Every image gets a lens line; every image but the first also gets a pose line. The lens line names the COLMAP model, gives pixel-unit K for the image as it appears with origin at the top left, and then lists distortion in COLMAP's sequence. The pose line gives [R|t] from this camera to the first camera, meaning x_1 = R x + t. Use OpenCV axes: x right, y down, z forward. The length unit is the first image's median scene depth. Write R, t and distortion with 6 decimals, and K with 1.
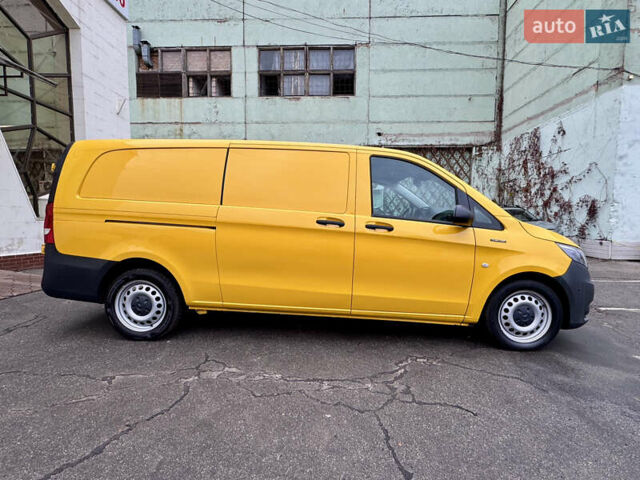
lens RADIAL K [[328.1, 0, 320.2], [0, 328.1, 243.9], [0, 0, 1]] dist [0.006790, -0.002340]
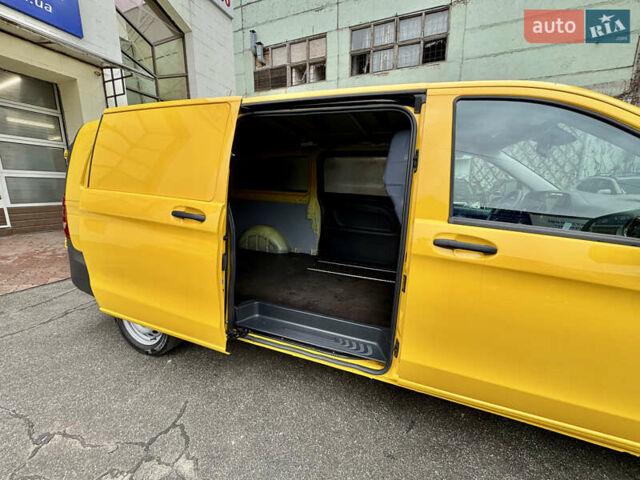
lens RADIAL K [[252.8, 0, 319.0], [0, 252.8, 237.2], [0, 0, 1]] dist [-0.002546, -0.000440]
pose [[0.945173, 0.055124, -0.321883, 0.018335], [-0.014502, 0.991763, 0.127261, -0.021021], [0.326247, -0.115616, 0.938188, 0.110109]]
